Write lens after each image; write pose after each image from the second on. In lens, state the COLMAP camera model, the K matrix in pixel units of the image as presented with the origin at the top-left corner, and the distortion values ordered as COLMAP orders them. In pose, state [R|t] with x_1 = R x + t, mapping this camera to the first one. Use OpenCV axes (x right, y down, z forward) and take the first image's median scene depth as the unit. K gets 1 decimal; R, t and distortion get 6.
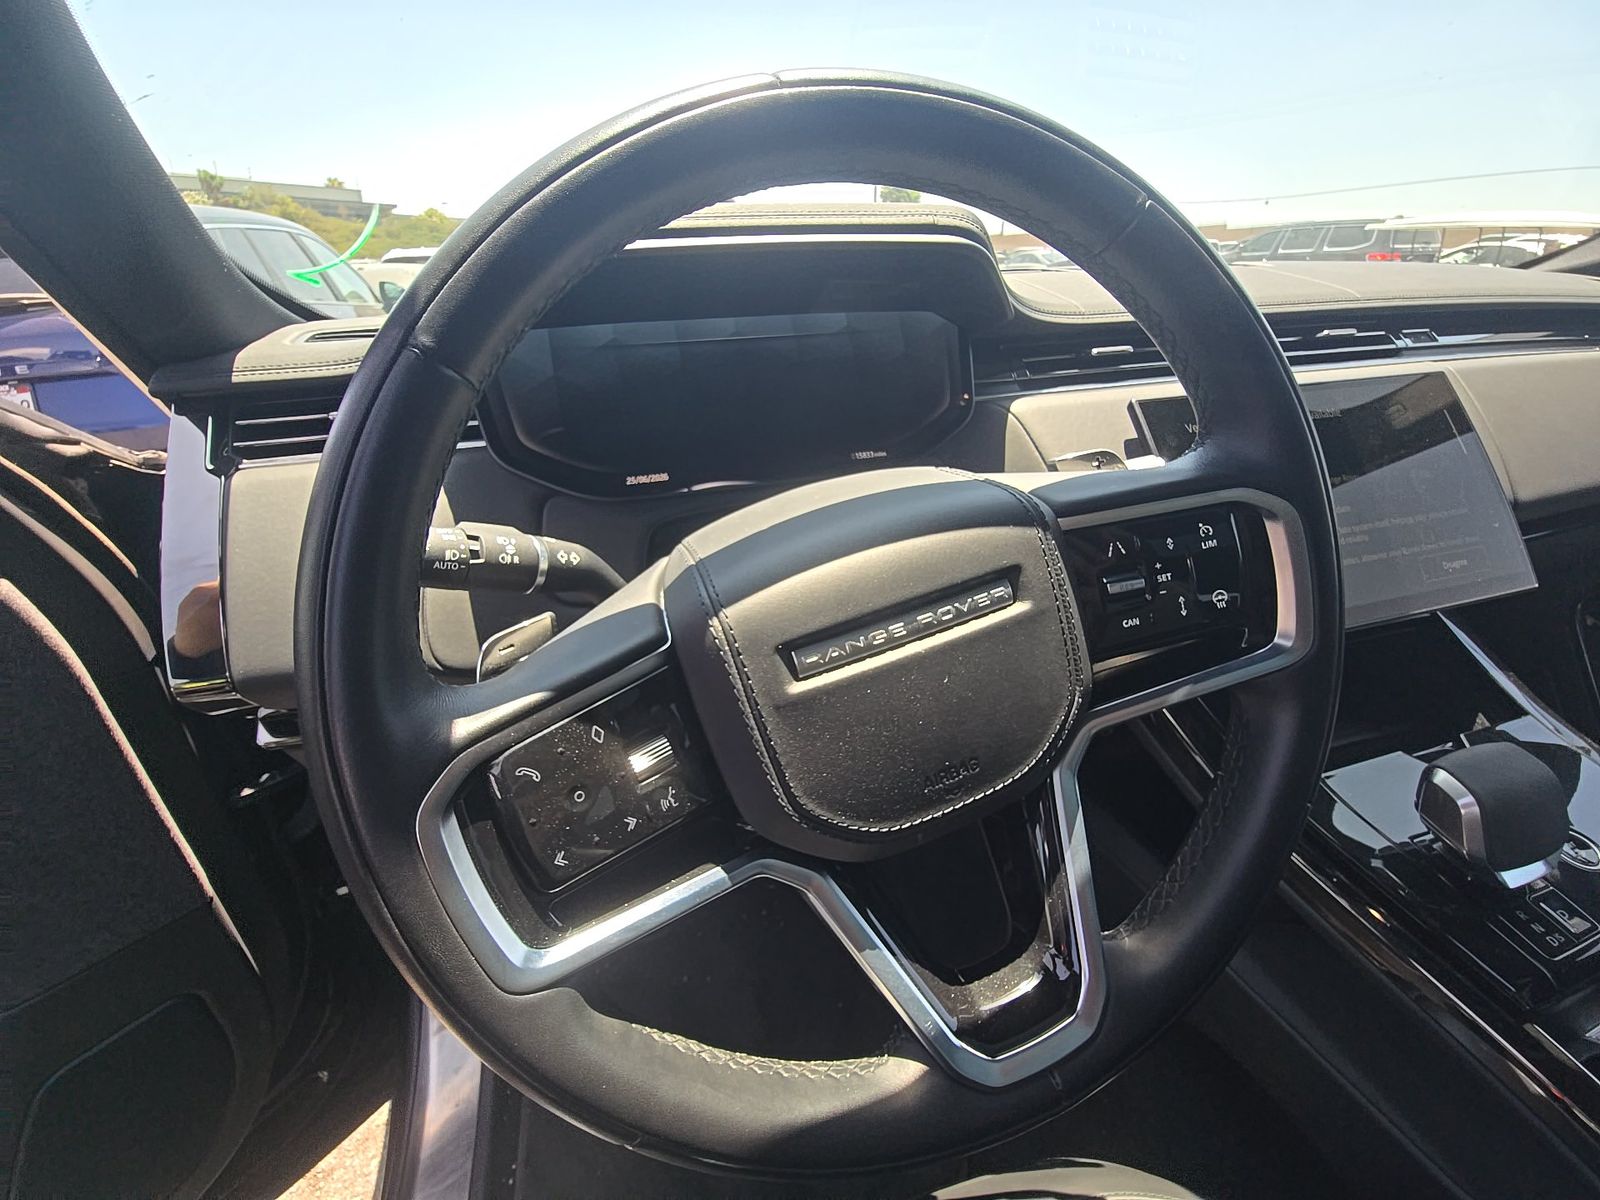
lens RADIAL K [[650.7, 0, 799.7], [0, 650.7, 592.9], [0, 0, 1]] dist [0.018888, -0.012506]
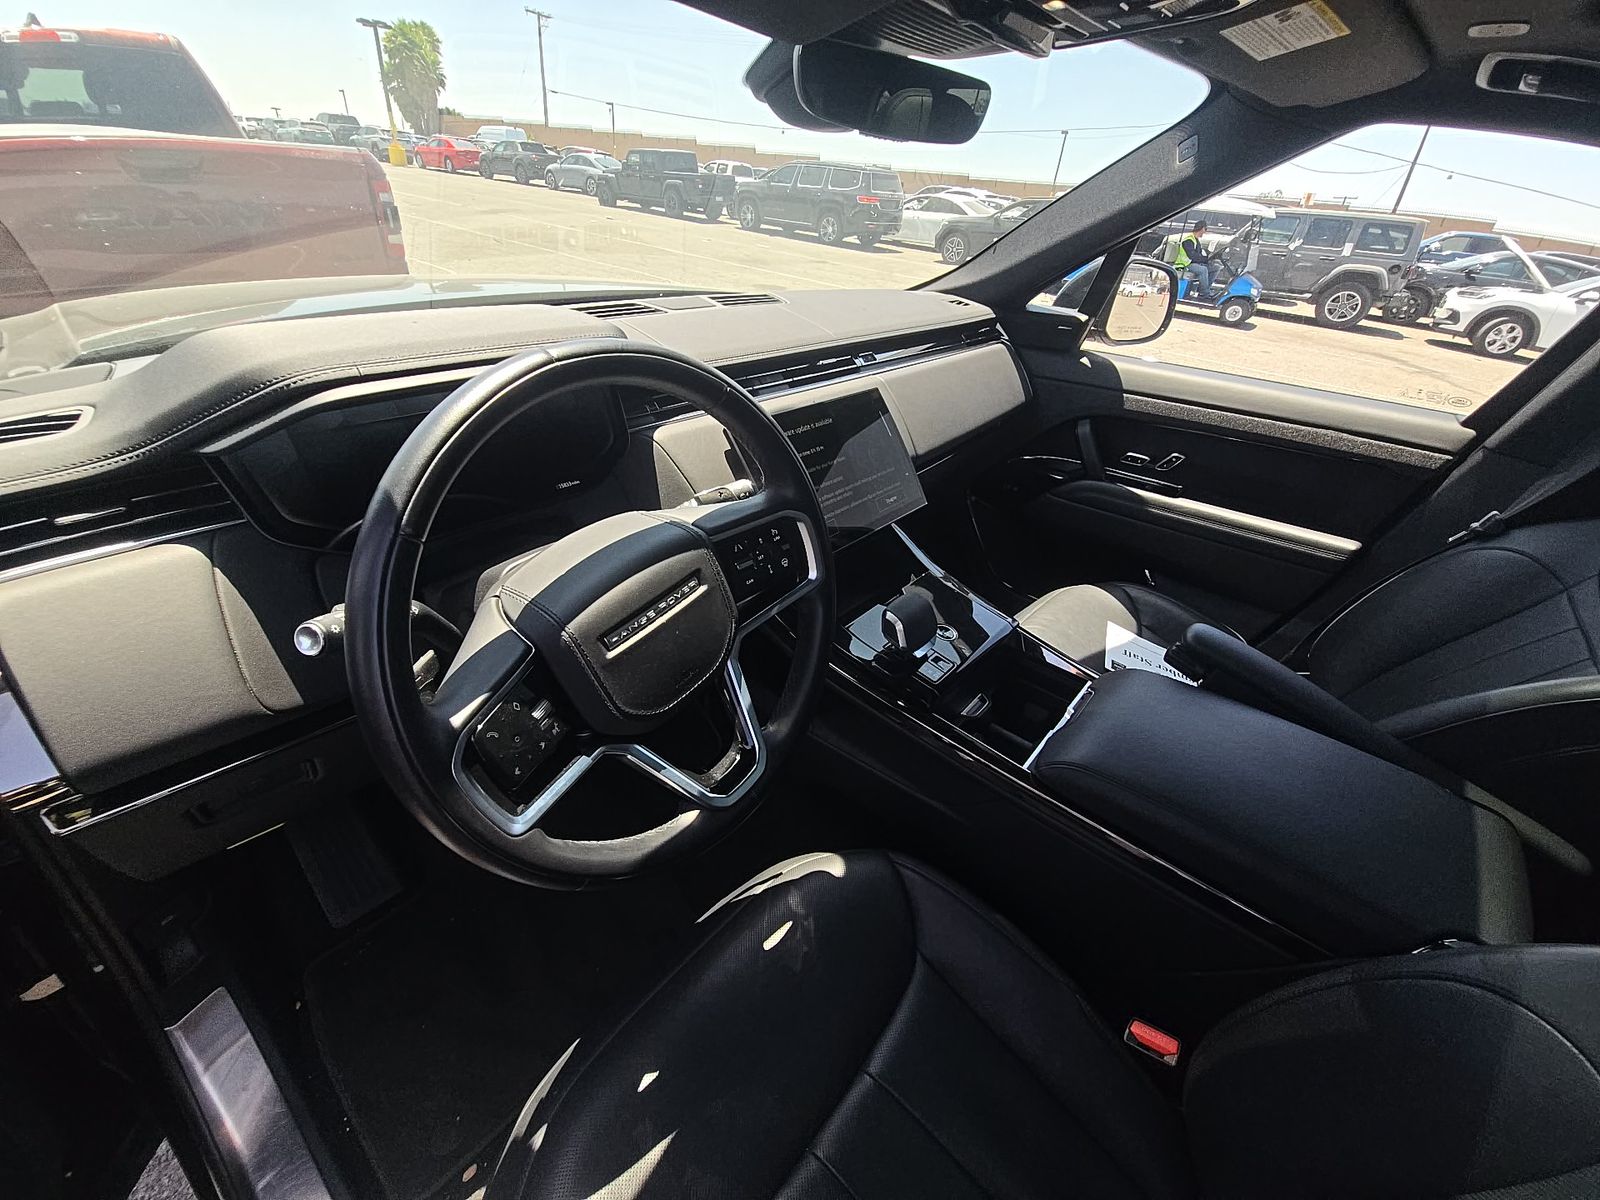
lens RADIAL K [[650.8, 0, 794.6], [0, 650.8, 583.1], [0, 0, 1]] dist [0.015144, -0.012858]
pose [[0.835716, -0.203264, 0.510159, -0.446170], [0.146325, 0.977815, 0.149892, -0.251380], [-0.529309, -0.050619, 0.846918, -0.856197]]
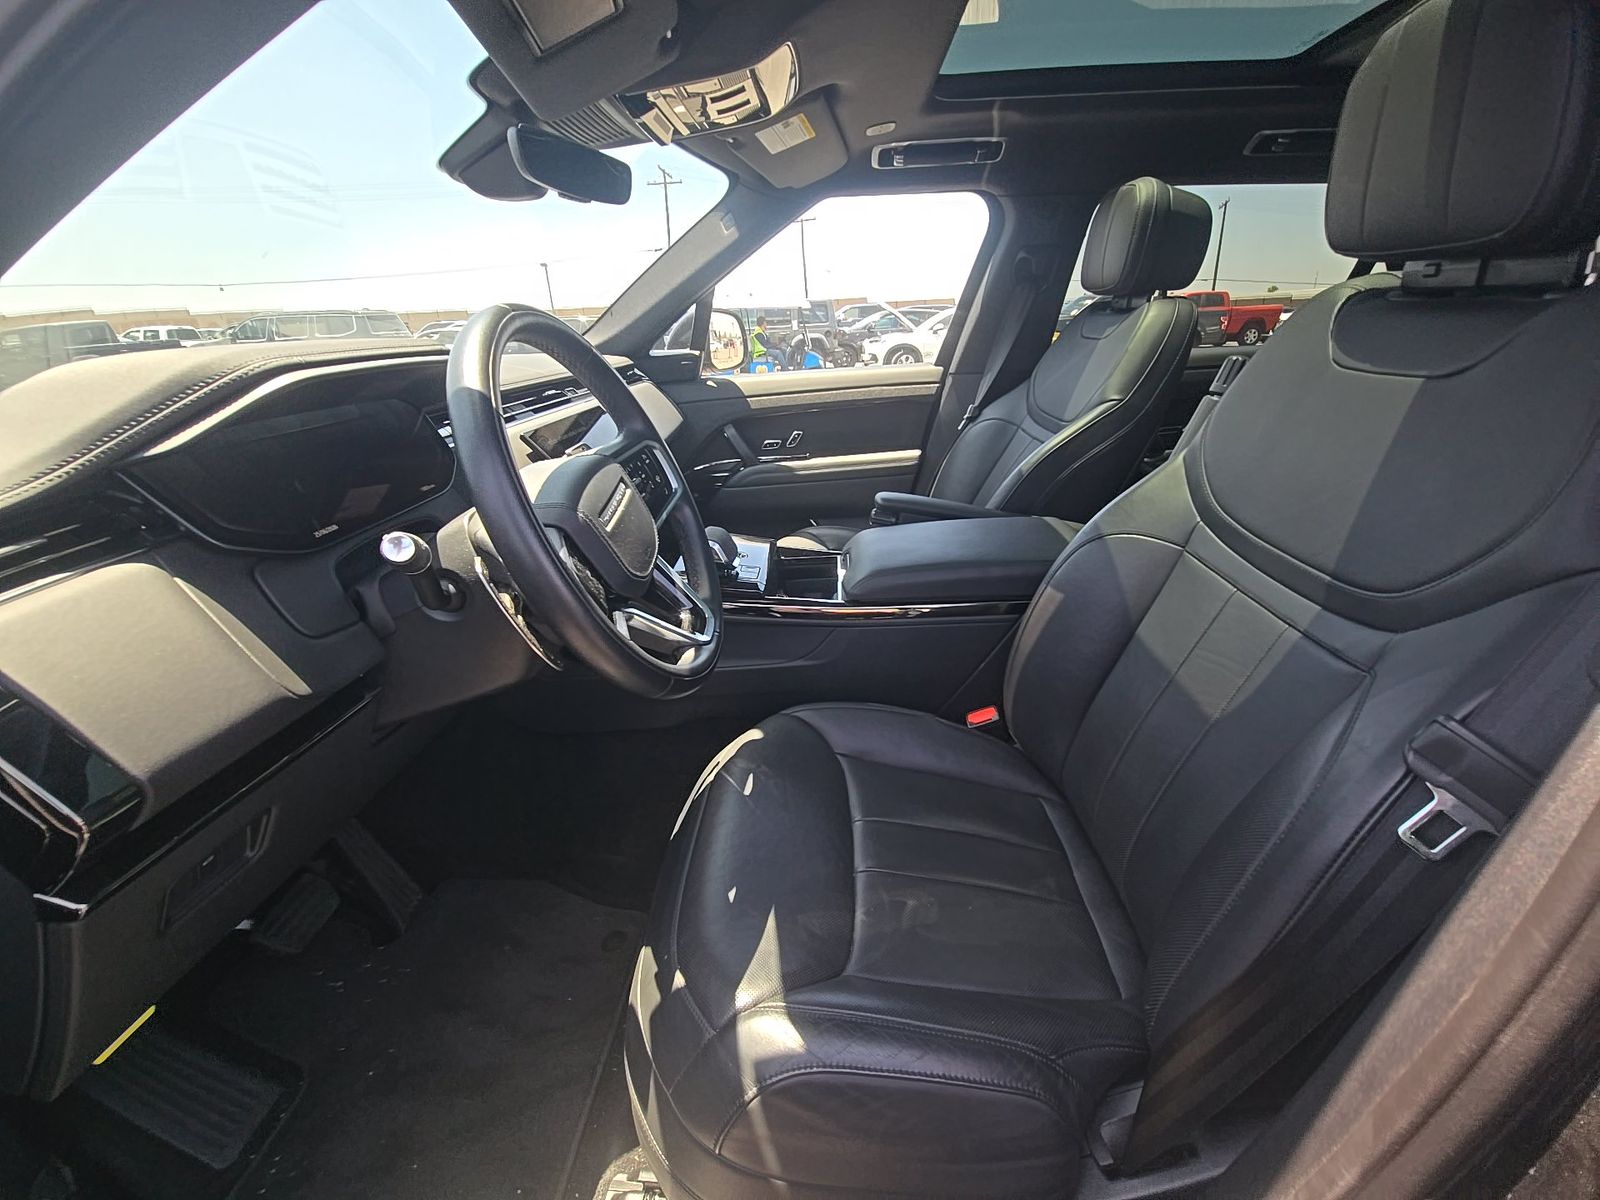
lens RADIAL K [[650.8, 0, 794.6], [0, 650.8, 583.1], [0, 0, 1]] dist [0.015144, -0.012858]
pose [[0.335951, -0.340215, 0.878288, -1.851140], [0.440847, 0.880836, 0.172575, 0.187385], [-0.832341, 0.329214, 0.445901, -0.613380]]
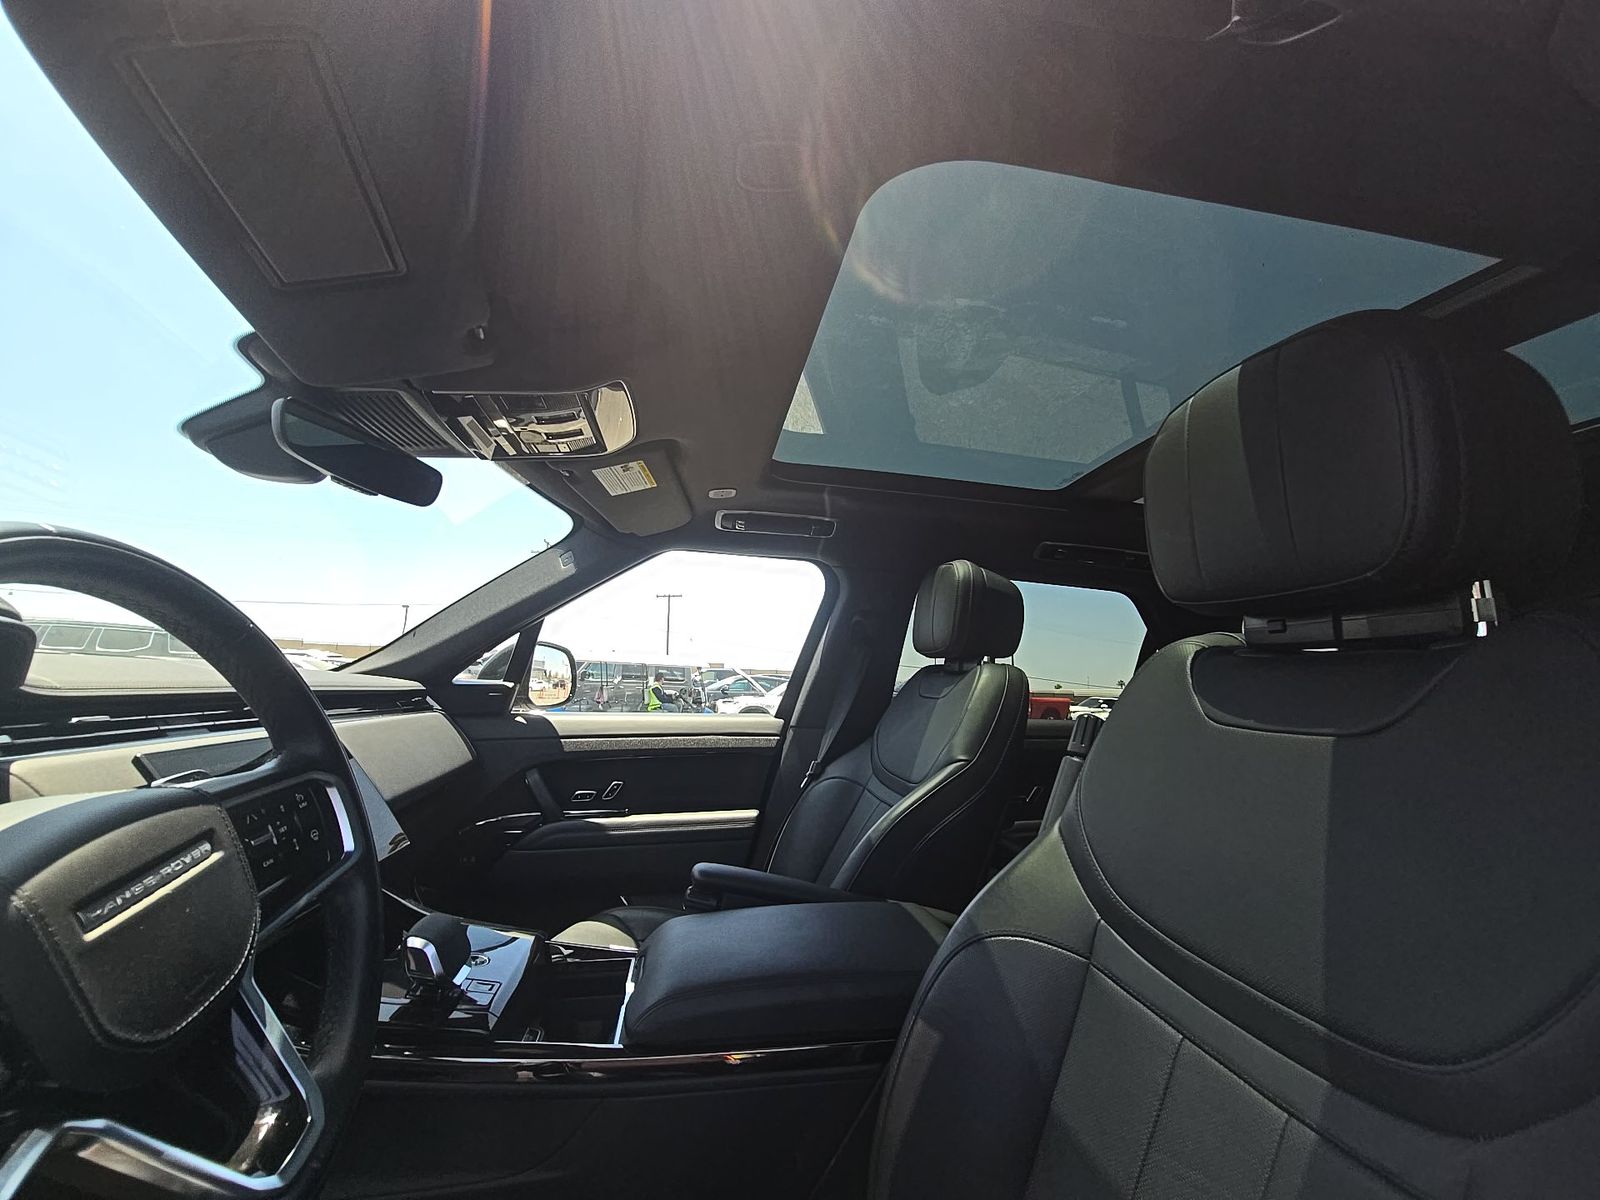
lens RADIAL K [[650.8, 0, 794.6], [0, 650.8, 583.1], [0, 0, 1]] dist [0.015144, -0.012858]
pose [[0.129952, 0.182808, 0.974522, -1.058580], [0.396108, 0.891448, -0.220045, 0.314688], [-0.908962, 0.414611, 0.043434, -0.539459]]
